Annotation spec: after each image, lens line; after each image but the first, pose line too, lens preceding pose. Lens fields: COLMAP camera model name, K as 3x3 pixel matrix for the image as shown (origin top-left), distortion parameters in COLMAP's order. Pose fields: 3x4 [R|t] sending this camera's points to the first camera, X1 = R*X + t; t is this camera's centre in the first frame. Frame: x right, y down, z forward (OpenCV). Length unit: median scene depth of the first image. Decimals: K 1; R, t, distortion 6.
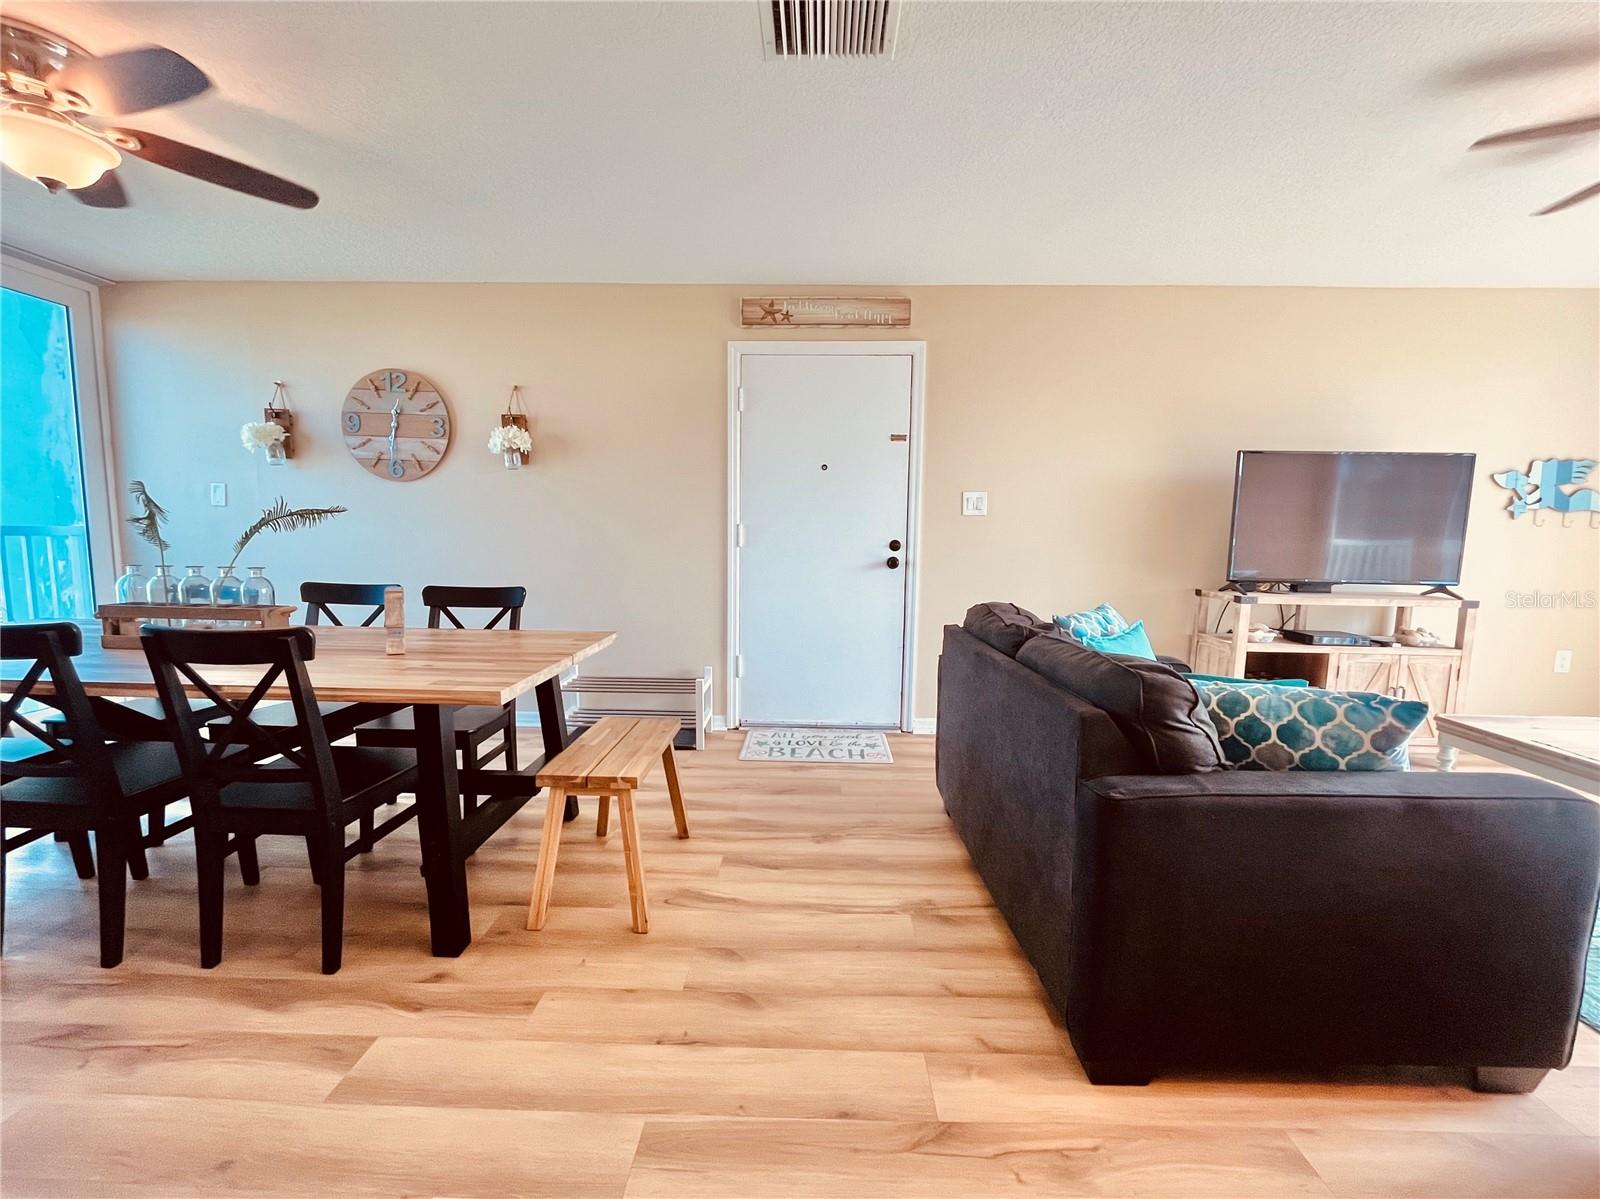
lens RADIAL K [[678.4, 0, 797.1], [0, 678.4, 606.1], [0, 0, 1]] dist [-0.000152, -0.001136]
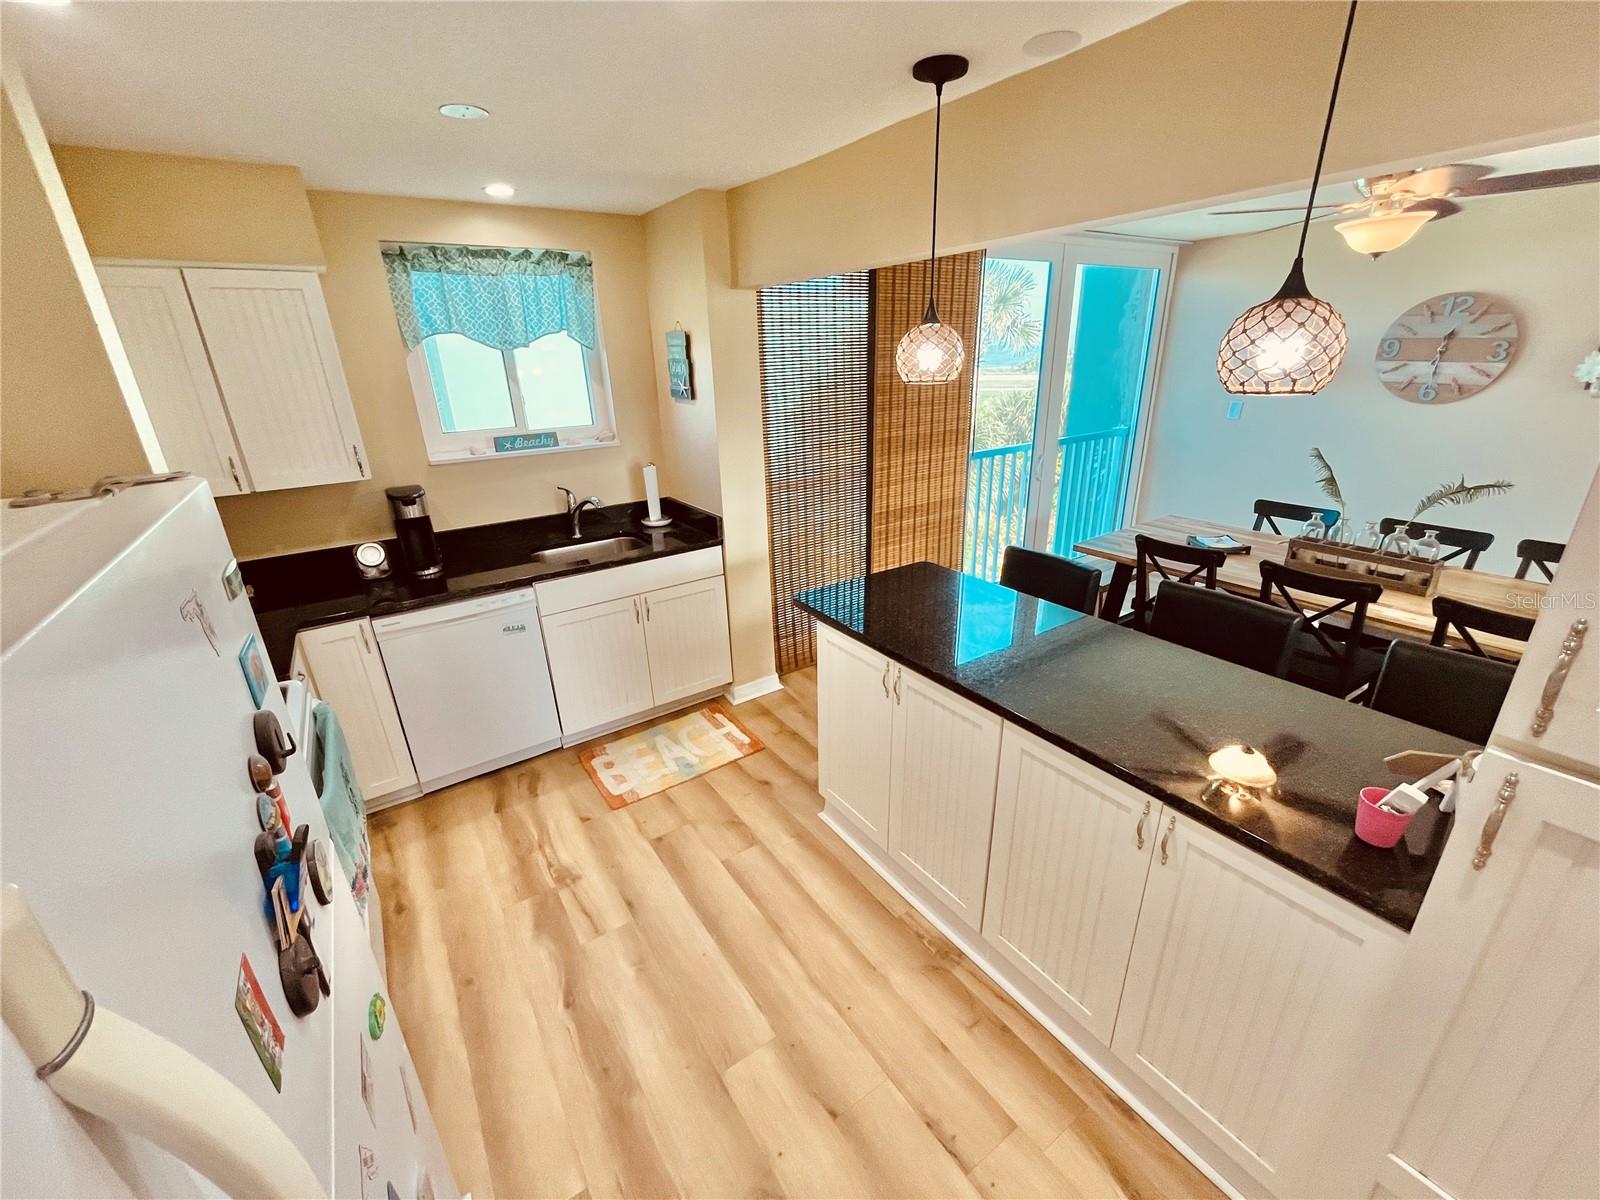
lens RADIAL K [[651.7, 0, 798.4], [0, 651.7, 604.2], [0, 0, 1]] dist [-0.002478, -0.000392]
pose [[0.578700, 0.263414, -0.771828, -0.322255], [-0.046322, 0.955490, 0.291364, -0.152479], [0.814224, -0.132860, 0.565144, -0.483327]]
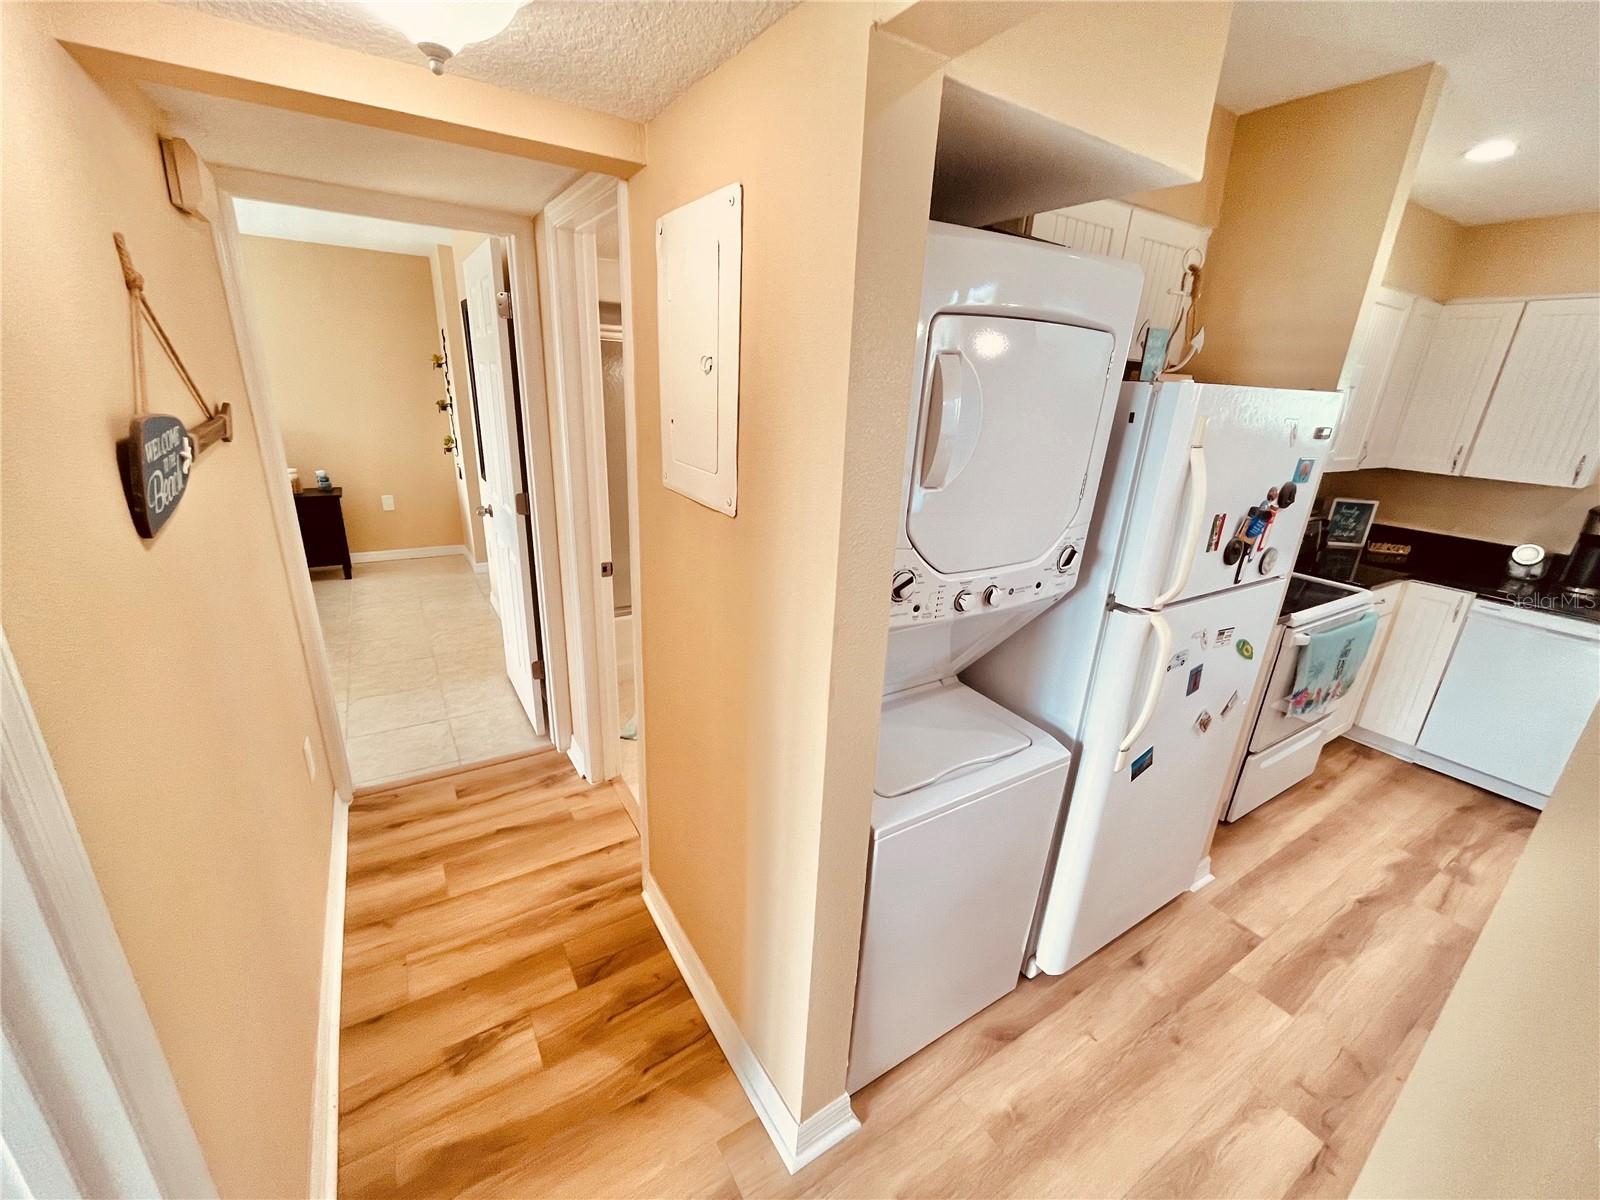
lens RADIAL K [[651.7, 0, 795.1], [0, 651.7, 603.6], [0, 0, 1]] dist [-0.002478, -0.000392]
pose [[-0.830597, 0.130479, -0.541372, 0.029681], [-0.117611, 0.909132, 0.399559, -0.122829], [0.544312, 0.395543, -0.739777, -0.312980]]
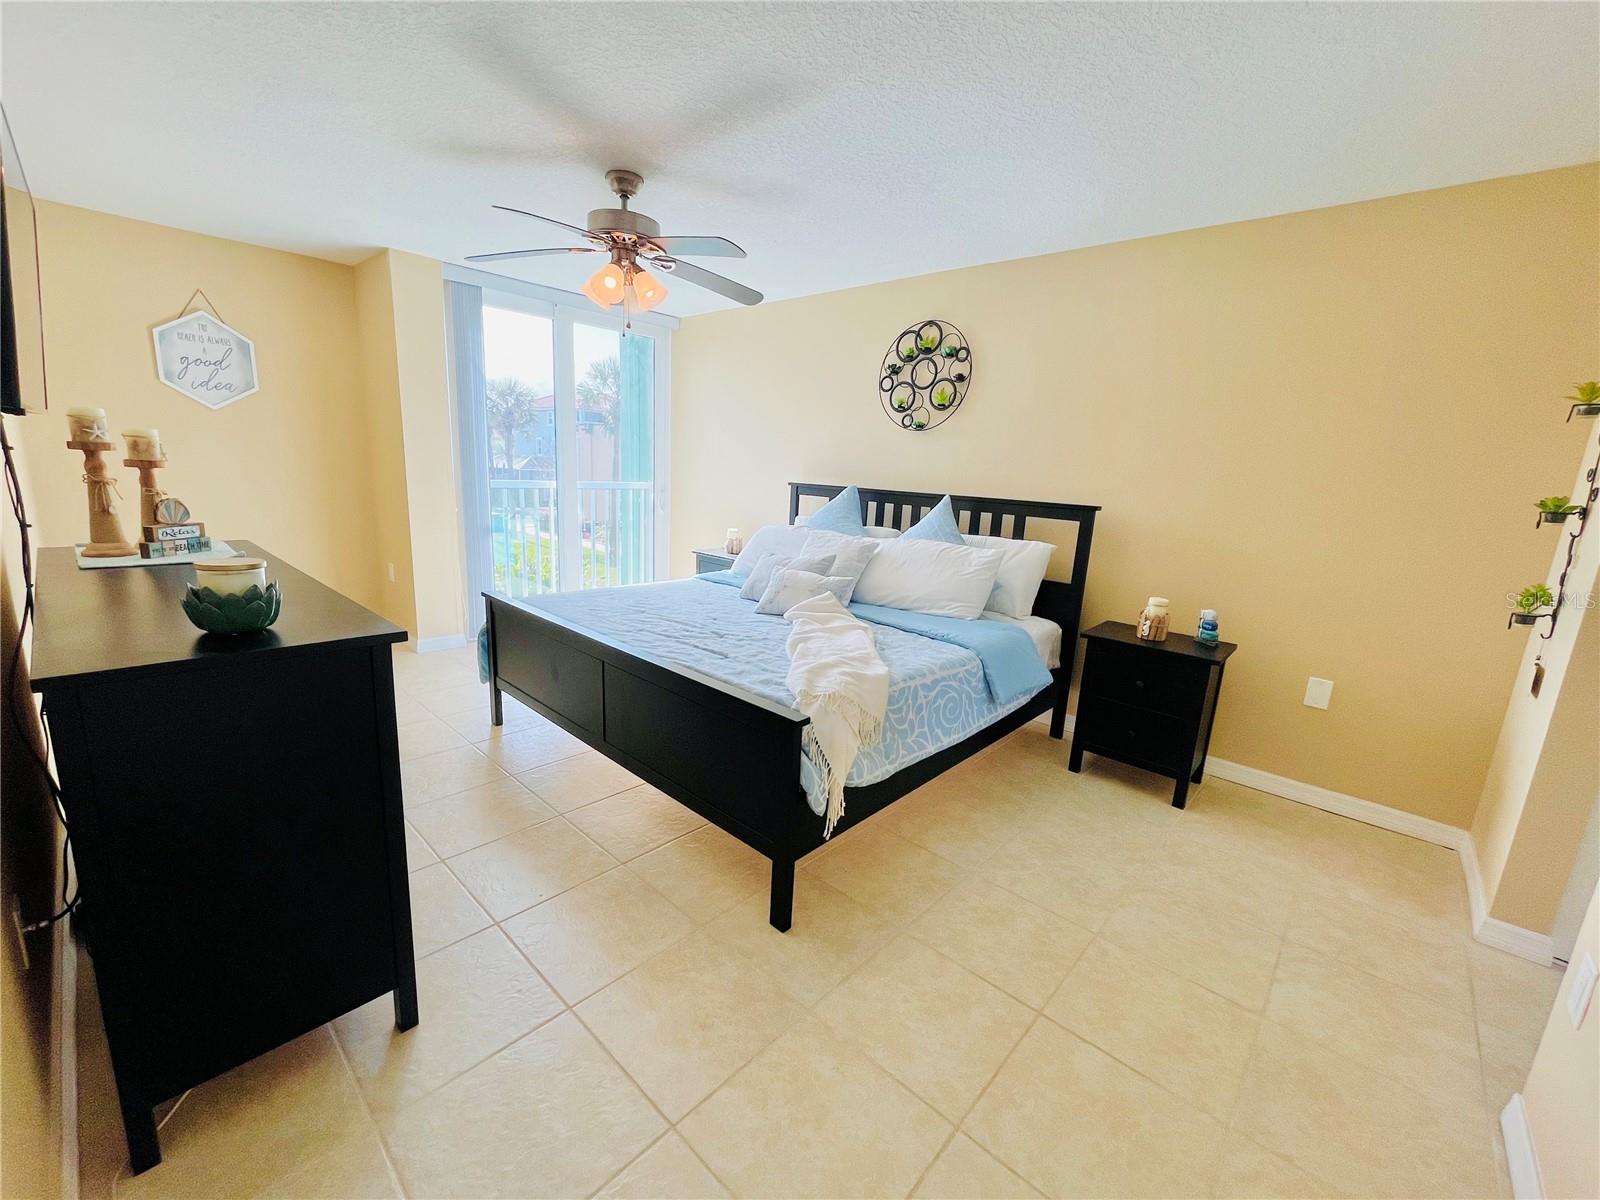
lens RADIAL K [[651.7, 0, 799.0], [0, 651.7, 607.3], [0, 0, 1]] dist [-0.002478, -0.000392]
pose [[-0.749783, -0.194415, 0.632478, -0.044512], [0.018934, 0.949166, 0.314206, 0.045238], [-0.661413, 0.247561, -0.707988, -1.171499]]
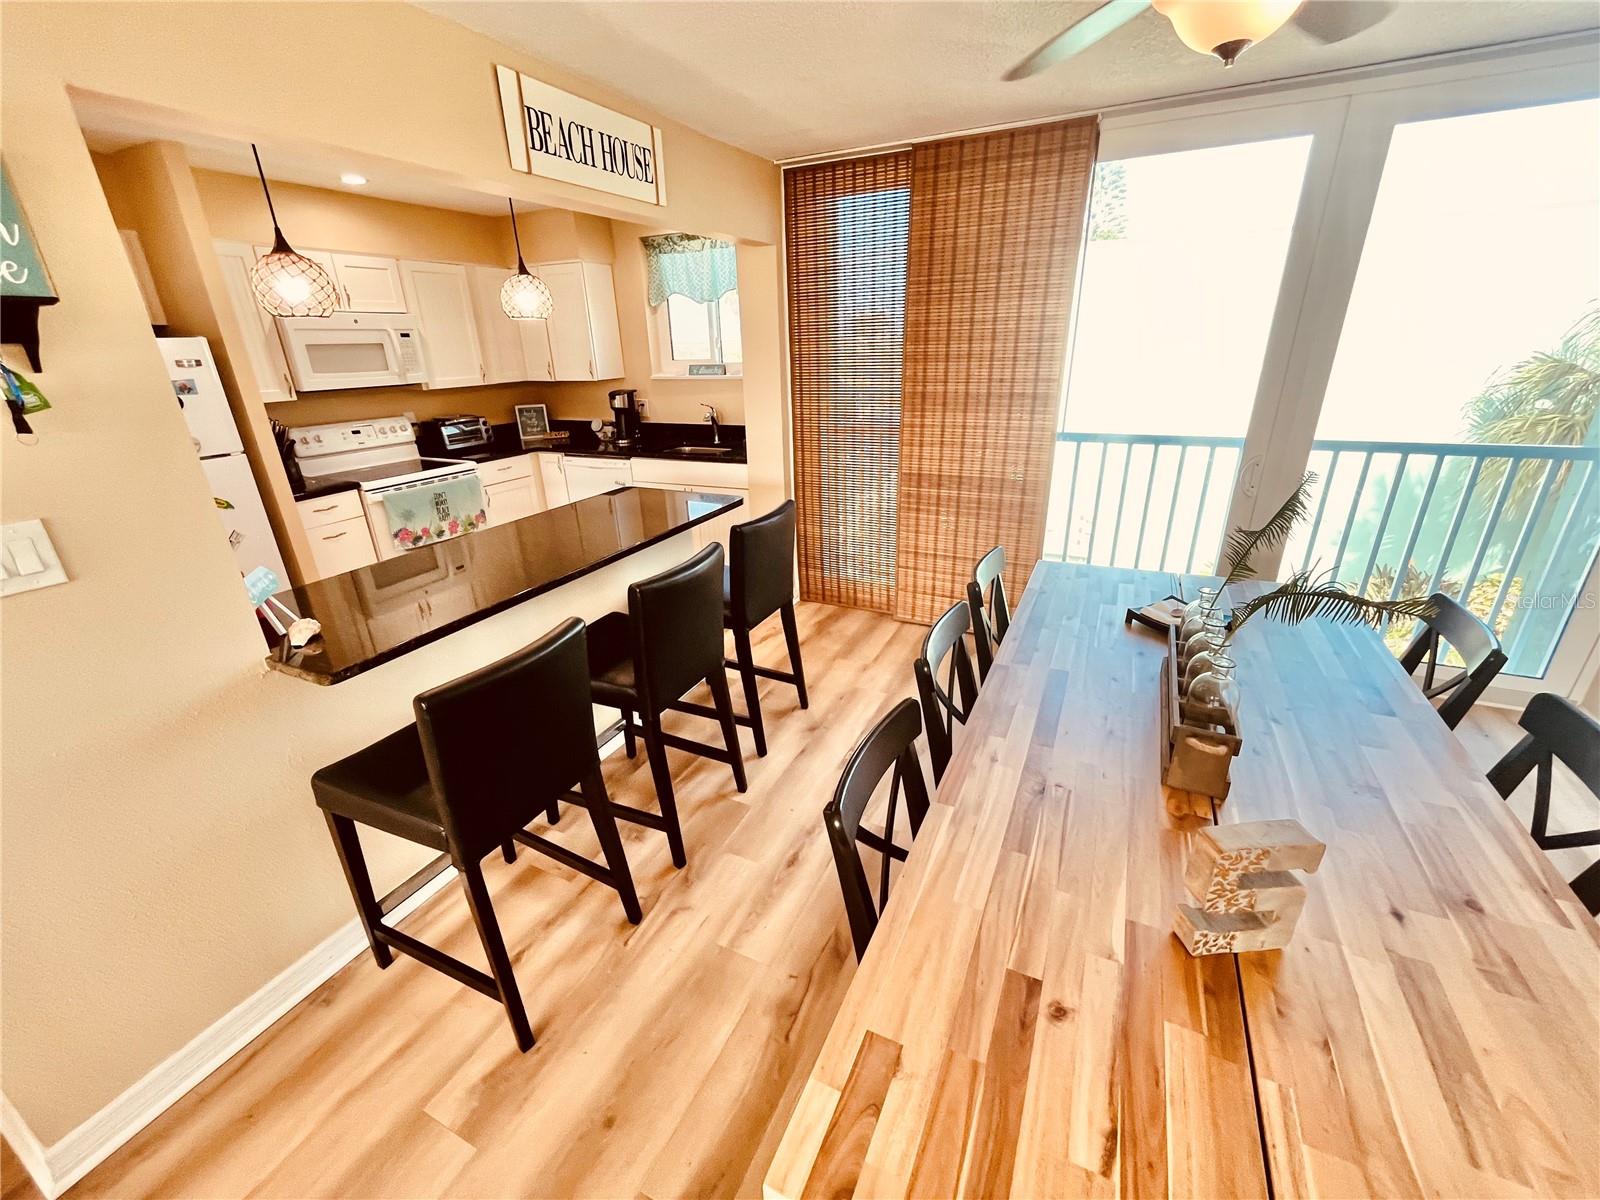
lens RADIAL K [[651.7, 0, 796.4], [0, 651.7, 604.5], [0, 0, 1]] dist [-0.002478, -0.000392]
pose [[-0.413785, 0.340617, -0.844253, -0.110595], [-0.073769, 0.911773, 0.404014, -0.201158], [0.907381, 0.229454, -0.352151, 0.551627]]
